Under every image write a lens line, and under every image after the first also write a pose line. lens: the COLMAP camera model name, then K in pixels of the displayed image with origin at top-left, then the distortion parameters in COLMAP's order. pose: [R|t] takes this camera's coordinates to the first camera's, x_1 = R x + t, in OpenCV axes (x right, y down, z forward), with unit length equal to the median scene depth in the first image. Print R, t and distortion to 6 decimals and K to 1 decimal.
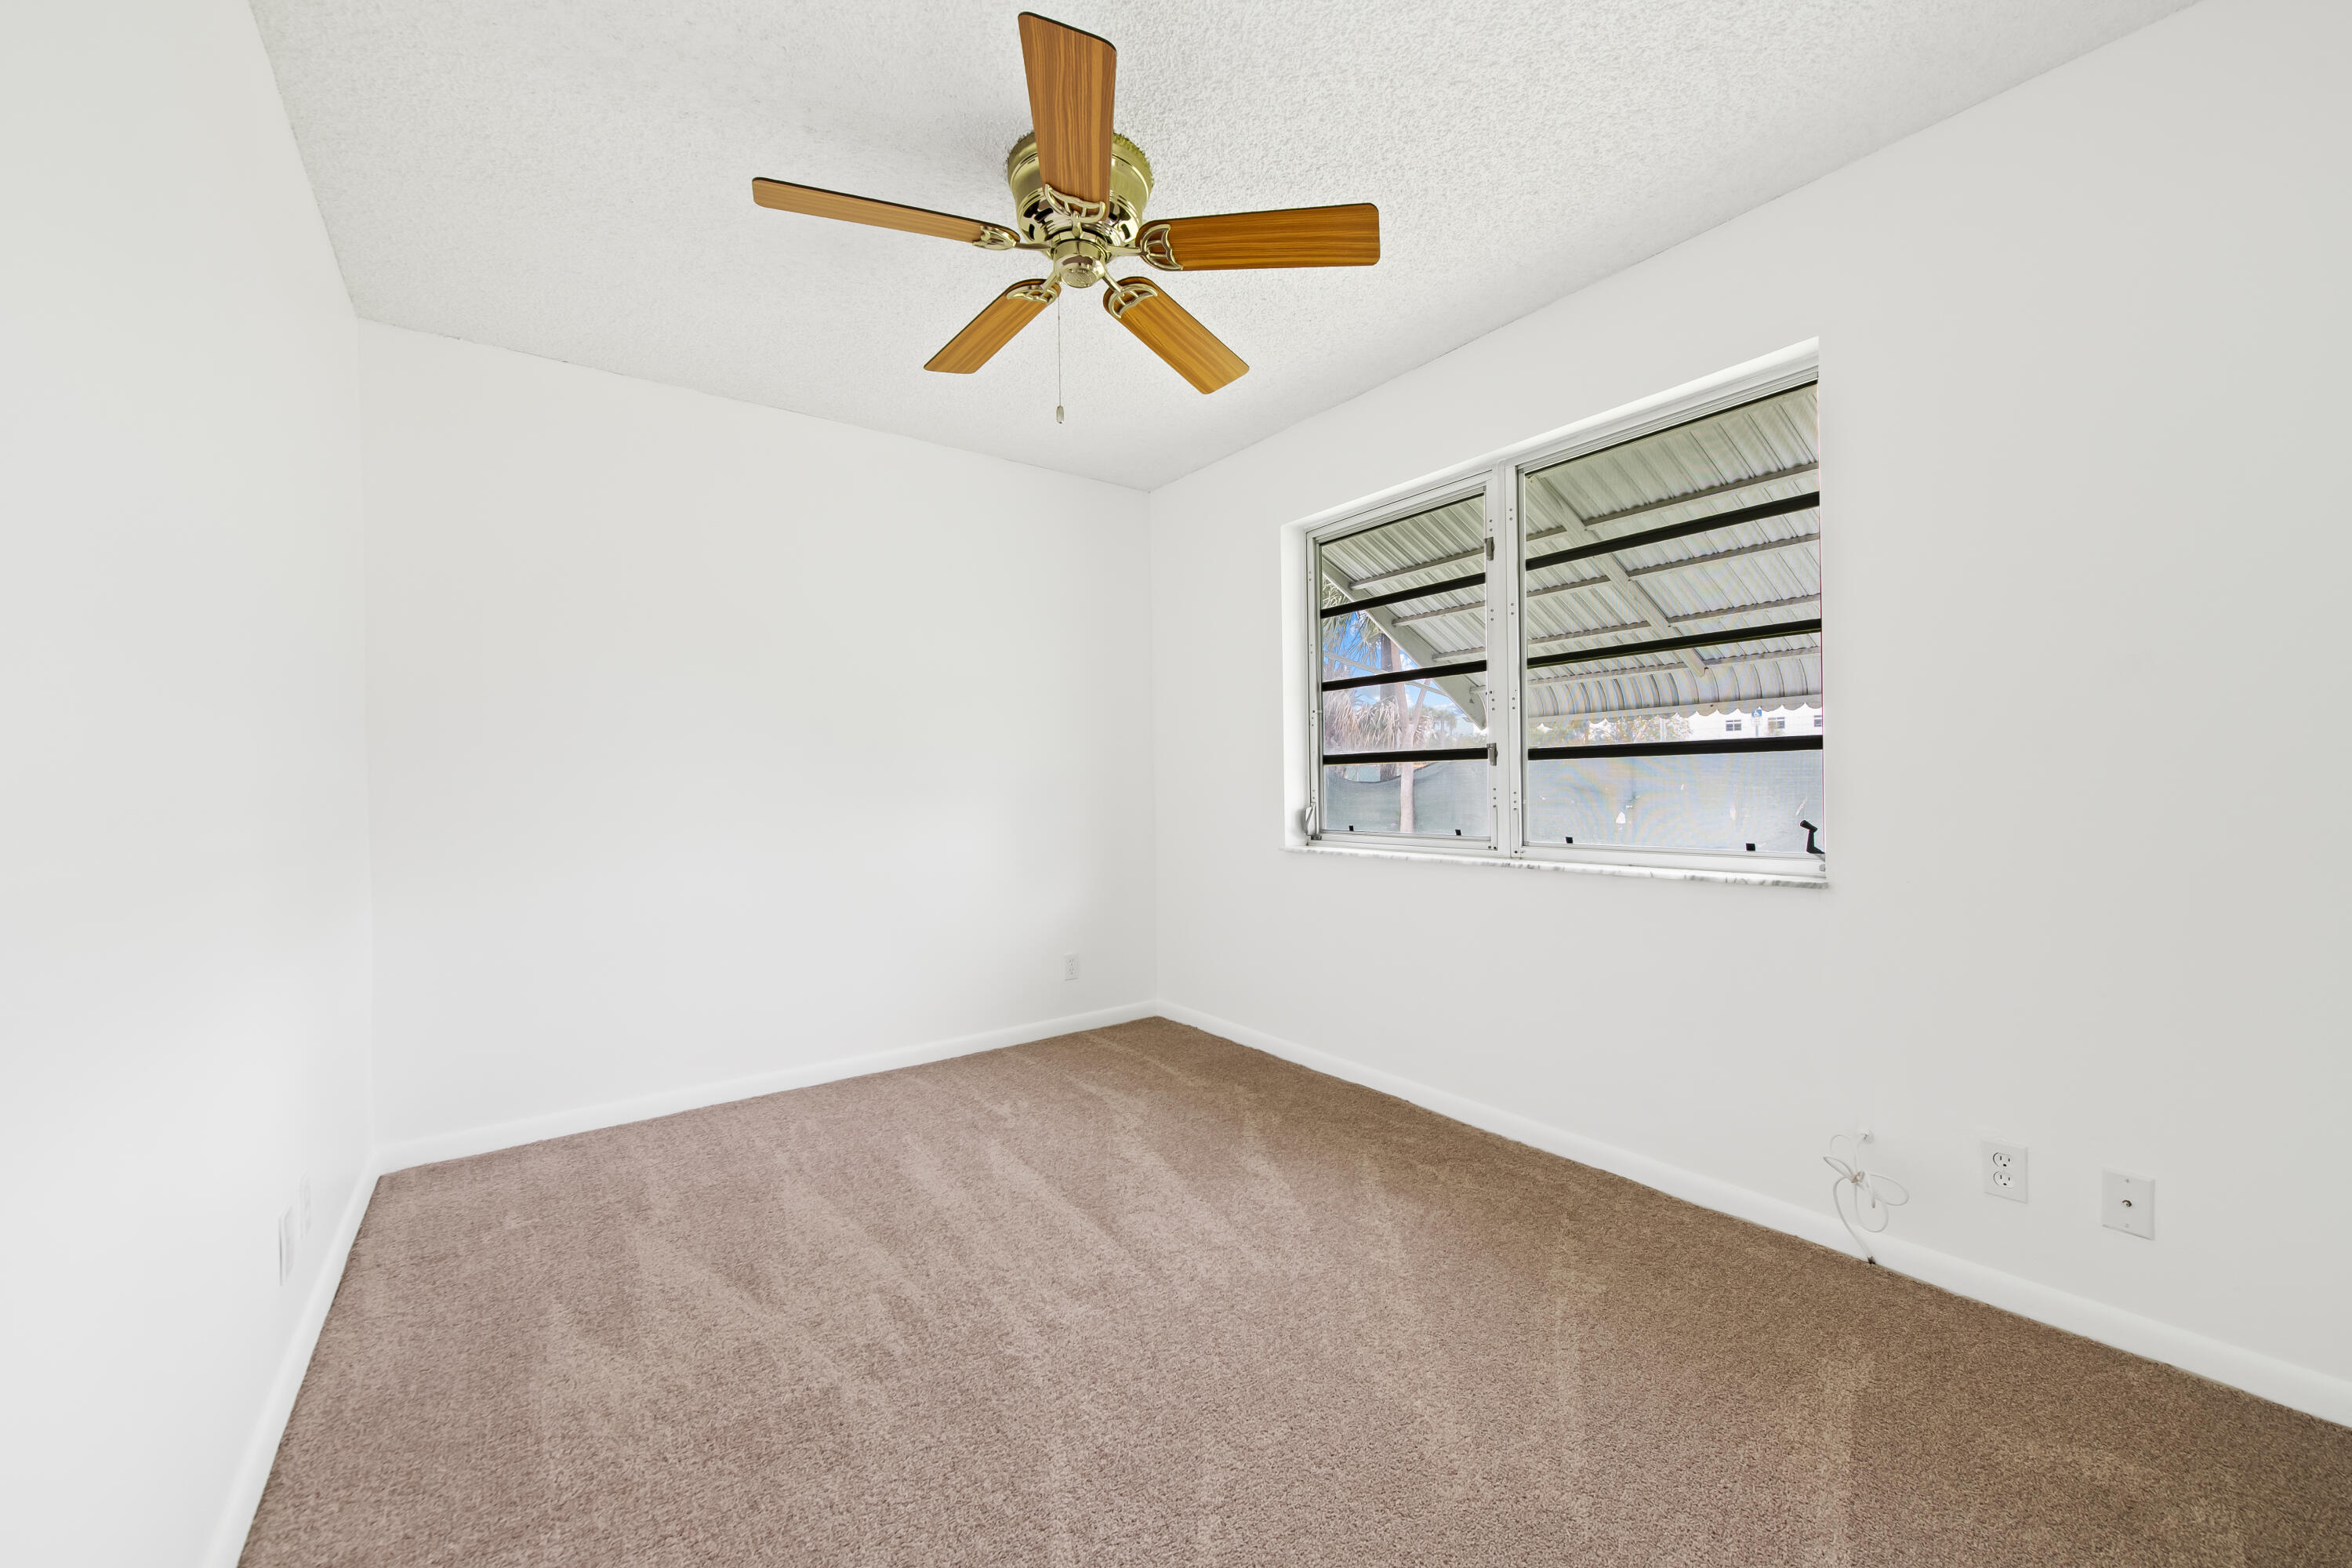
lens RADIAL K [[942.3, 0, 1185.5], [0, 942.3, 784.2], [0, 0, 1]] dist [-0.000206, -0.000017]
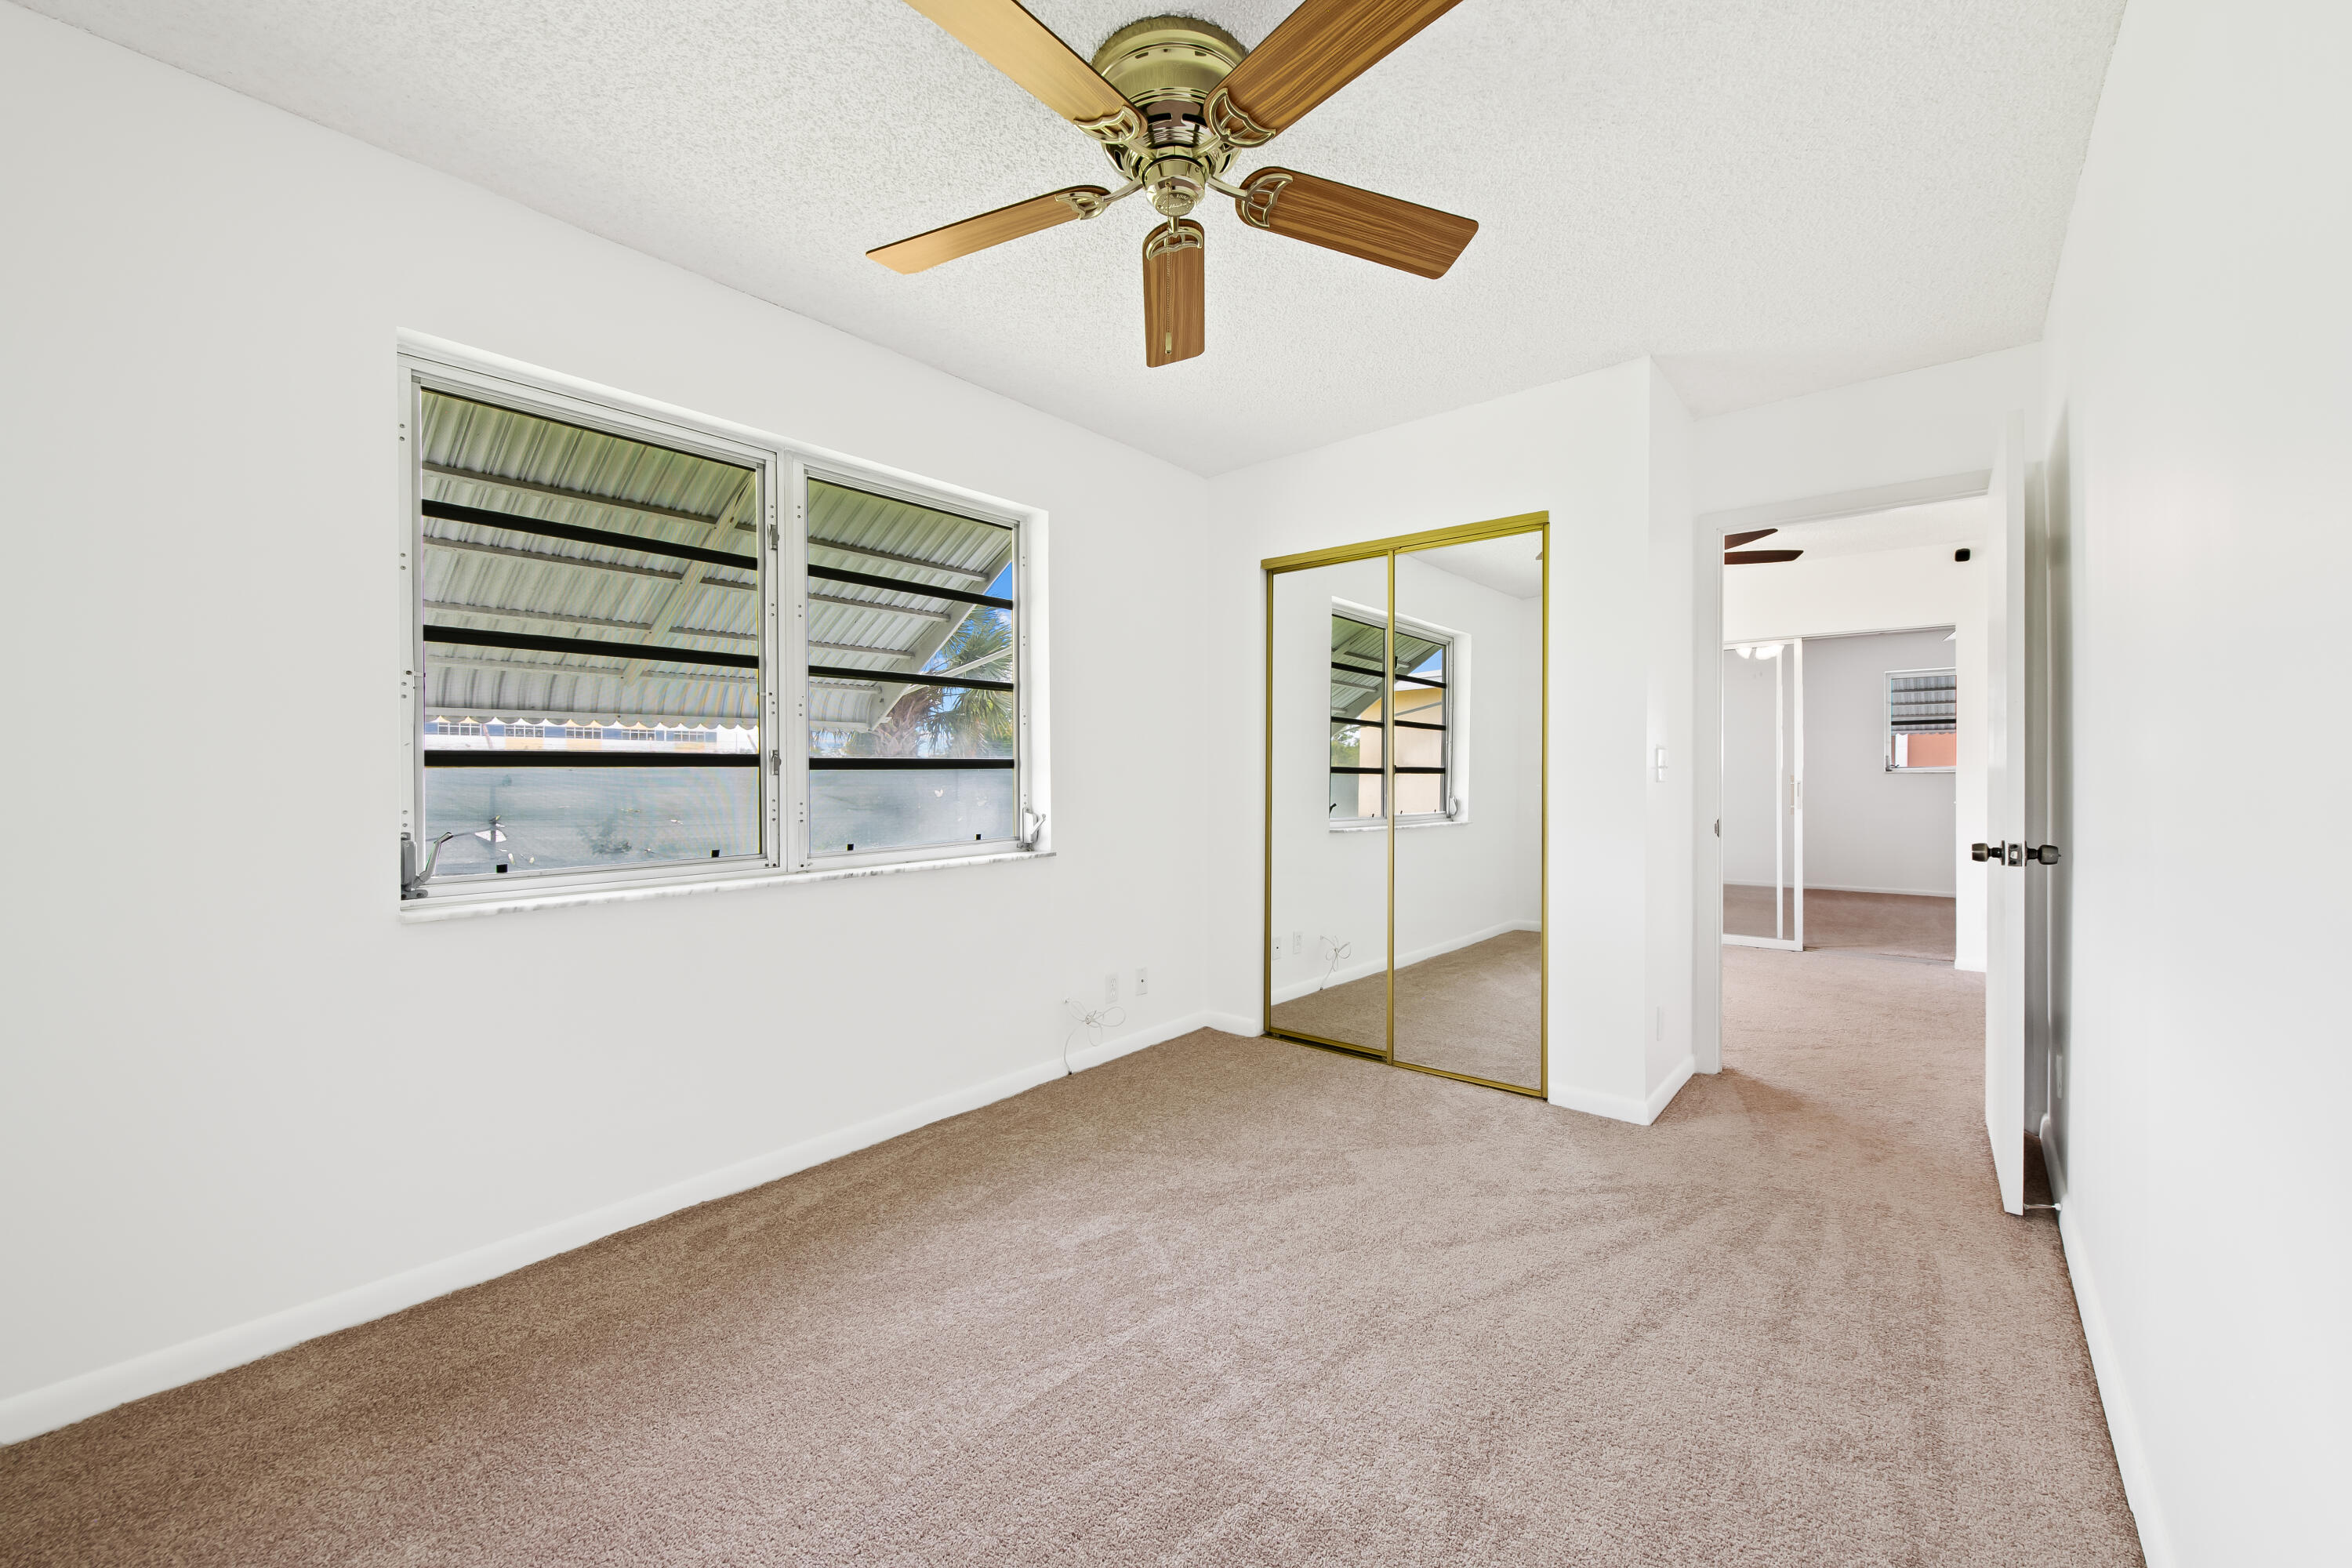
lens RADIAL K [[942.3, 0, 1185.5], [0, 942.3, 784.2], [0, 0, 1]] dist [-0.000206, -0.000017]
pose [[-0.292829, 0.010524, 0.956107, -0.673053], [0.014928, 0.999868, -0.006434, 0.001295], [-0.956048, 0.012388, -0.292948, 0.902361]]
